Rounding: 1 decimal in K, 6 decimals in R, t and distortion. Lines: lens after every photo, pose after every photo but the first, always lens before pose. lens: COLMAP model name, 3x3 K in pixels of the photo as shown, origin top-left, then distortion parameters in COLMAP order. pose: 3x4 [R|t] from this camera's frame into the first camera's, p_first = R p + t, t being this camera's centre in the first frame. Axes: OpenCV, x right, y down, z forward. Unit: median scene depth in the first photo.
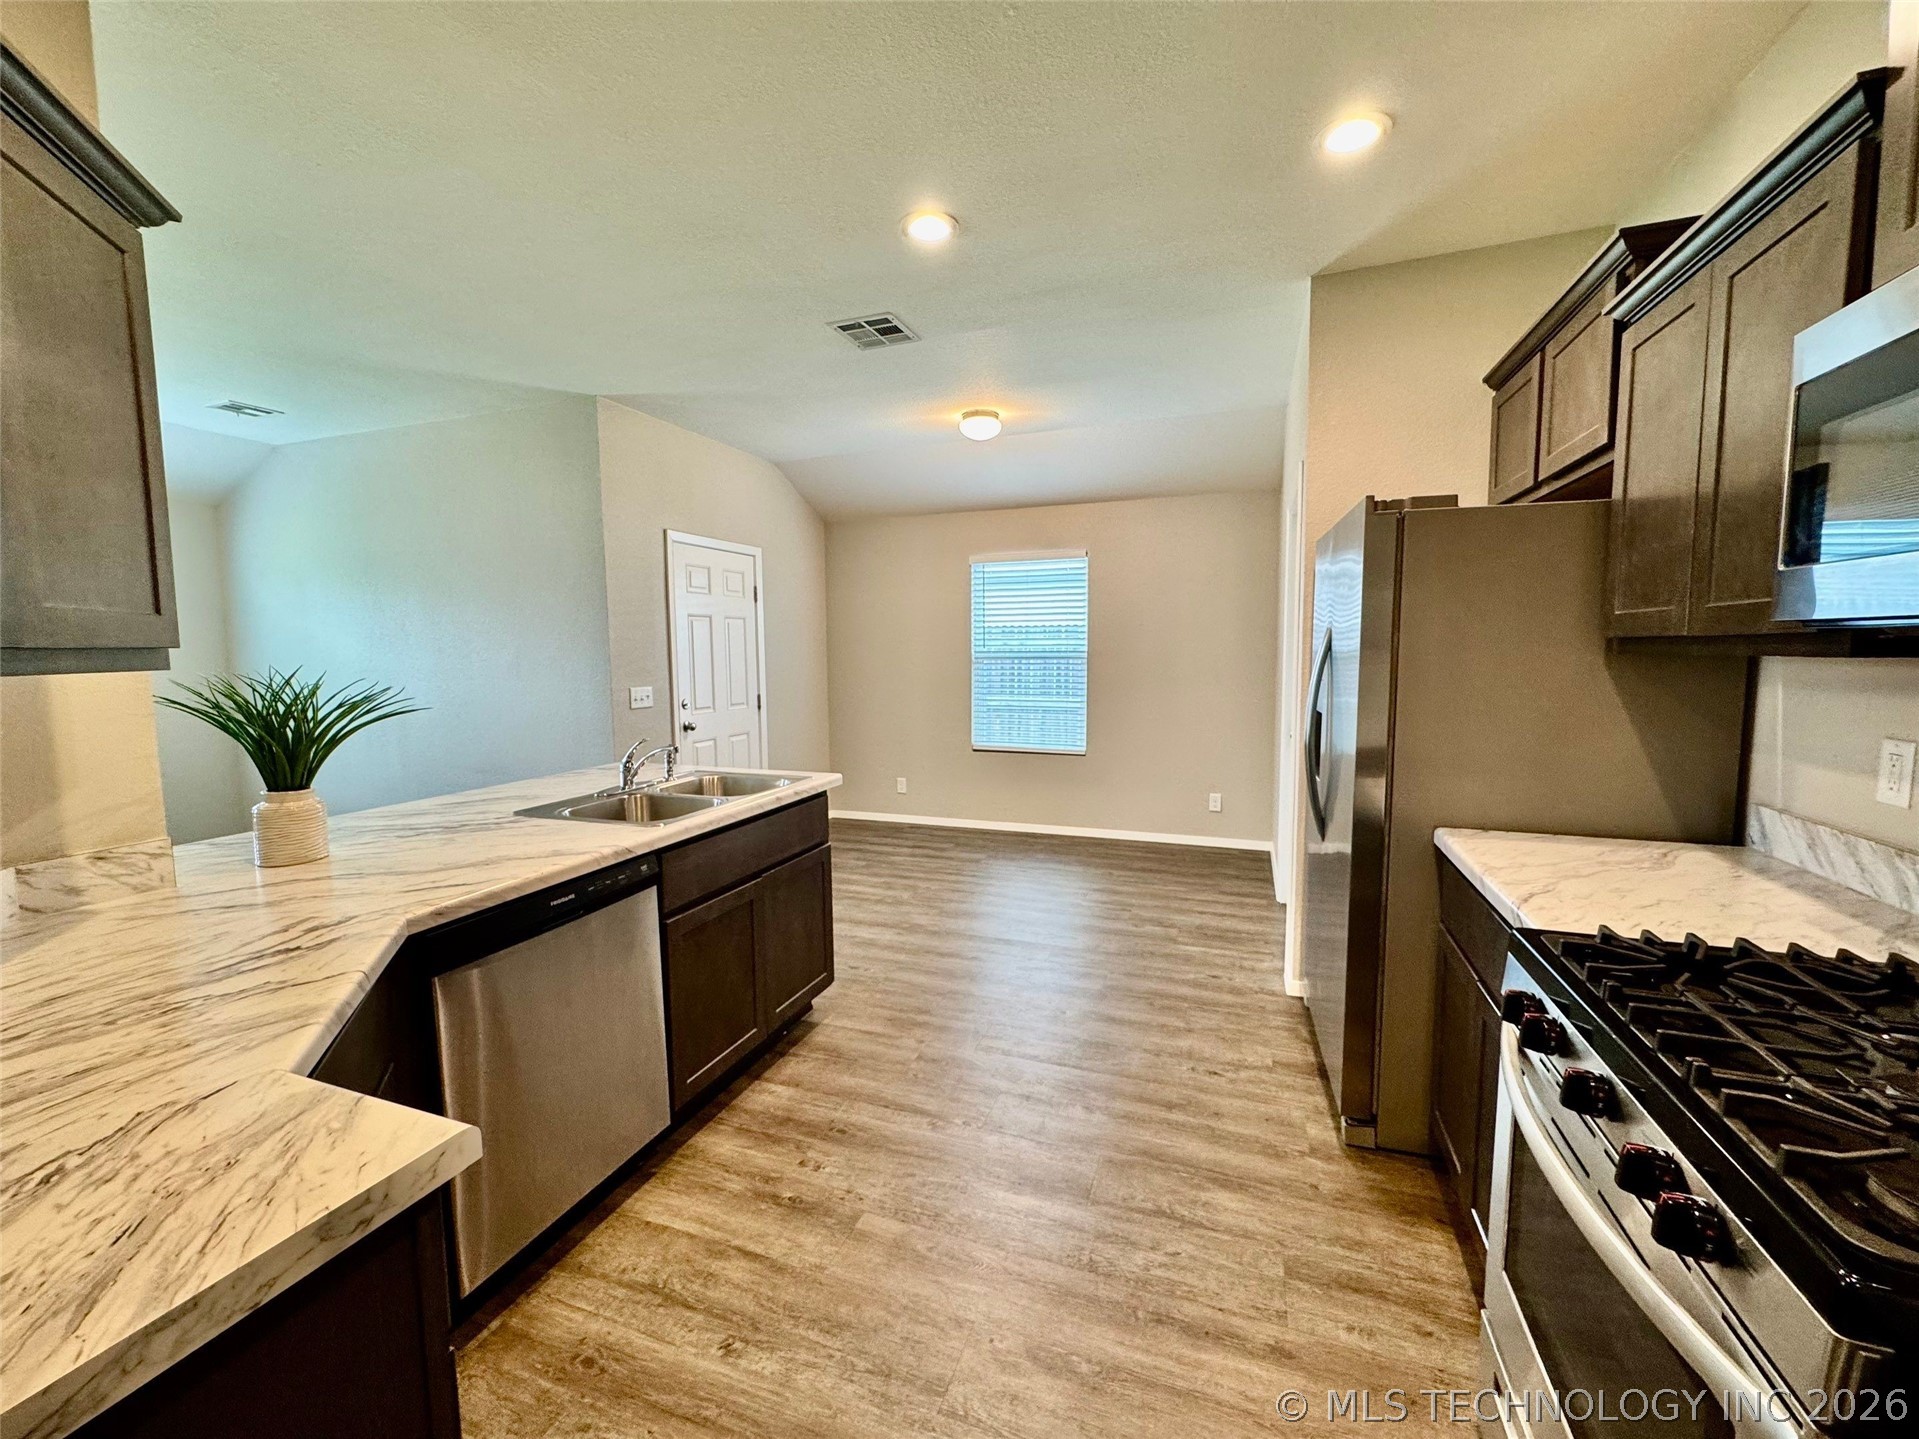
lens RADIAL K [[764.0, 0, 960.8], [0, 764.0, 713.2], [0, 0, 1]] dist [-0.002343, 0.000189]
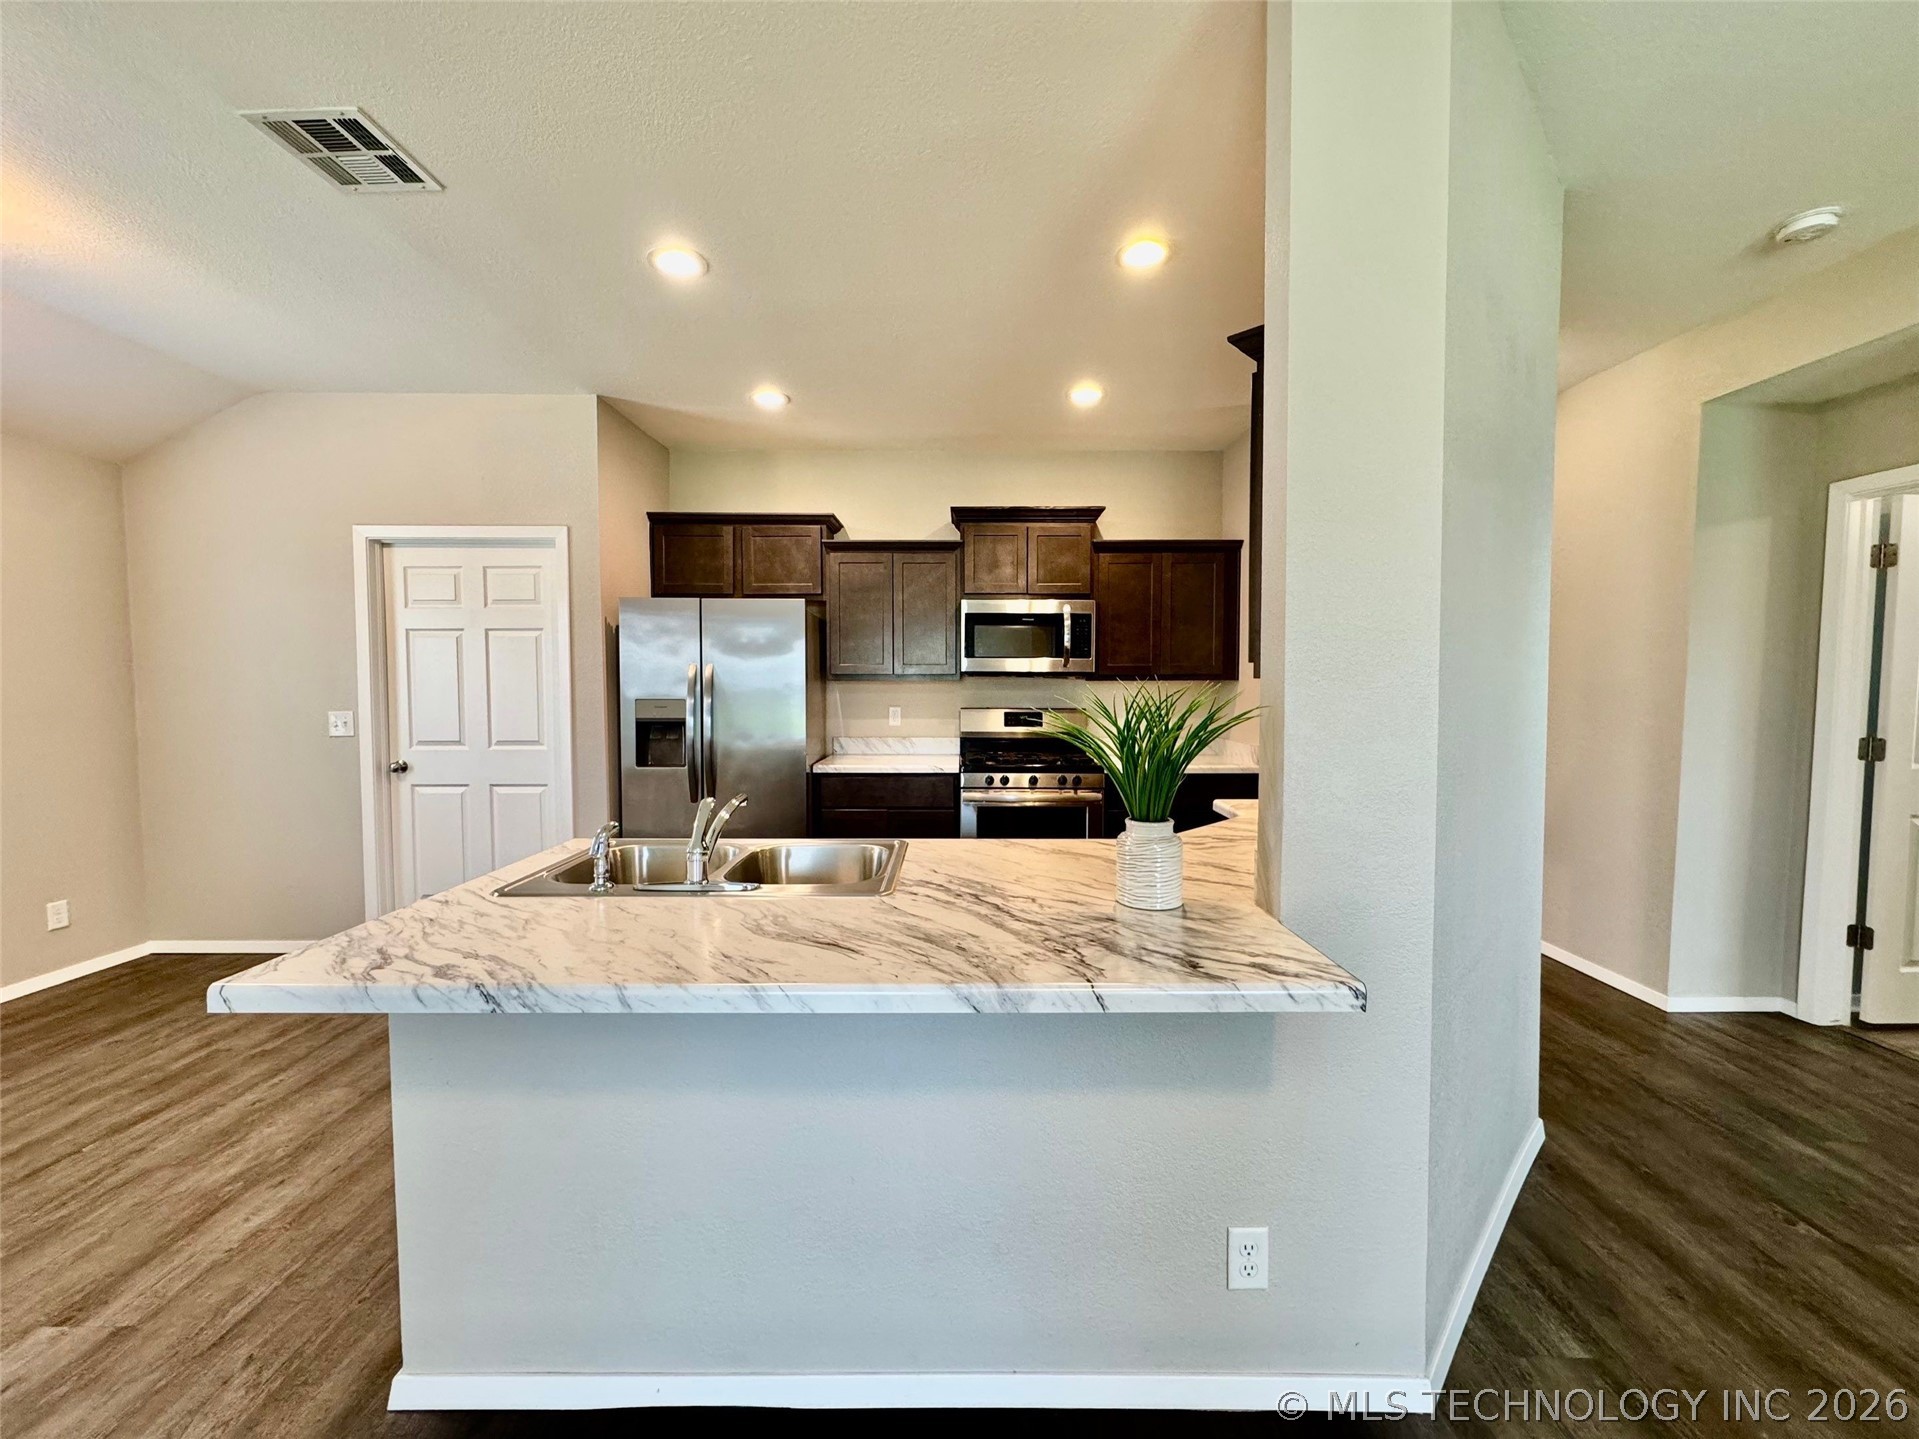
lens RADIAL K [[764.0, 0, 960.7], [0, 764.0, 716.4], [0, 0, 1]] dist [-0.002343, 0.000189]
pose [[-0.347836, -0.031463, 0.937027, -1.264100], [0.081630, 0.994625, 0.063699, -0.069917], [-0.933995, 0.098647, -0.343398, 1.167991]]
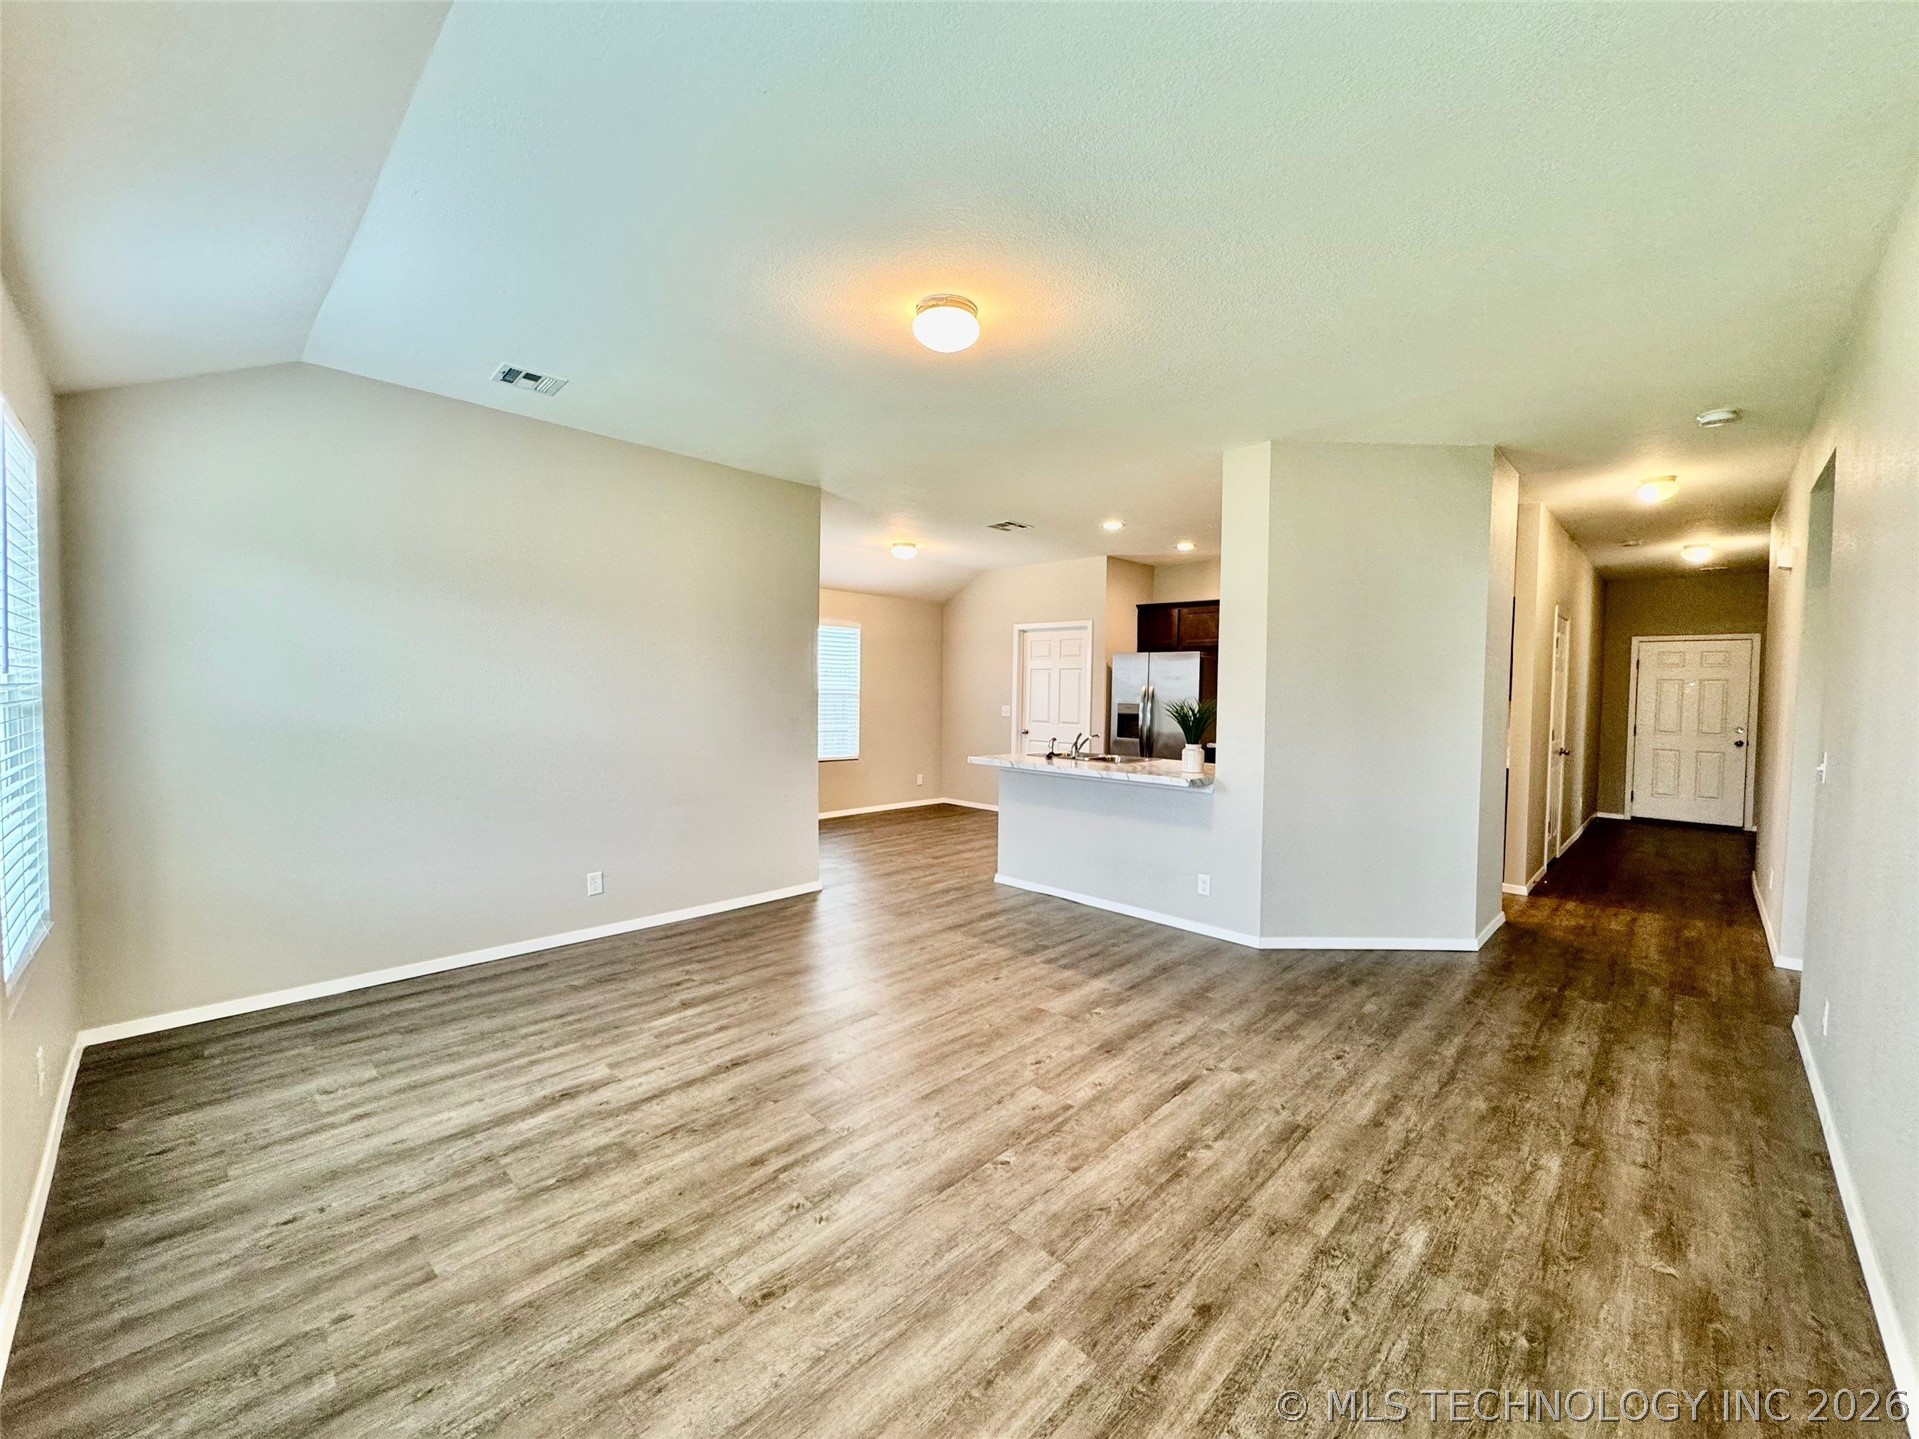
lens RADIAL K [[764.0, 0, 960.5], [0, 764.0, 714.8], [0, 0, 1]] dist [-0.002343, 0.000189]
pose [[0.403879, -0.015167, 0.914687, -2.821367], [0.056519, 0.998366, -0.008401, -0.020216], [-0.913065, 0.055090, 0.404076, 0.524131]]
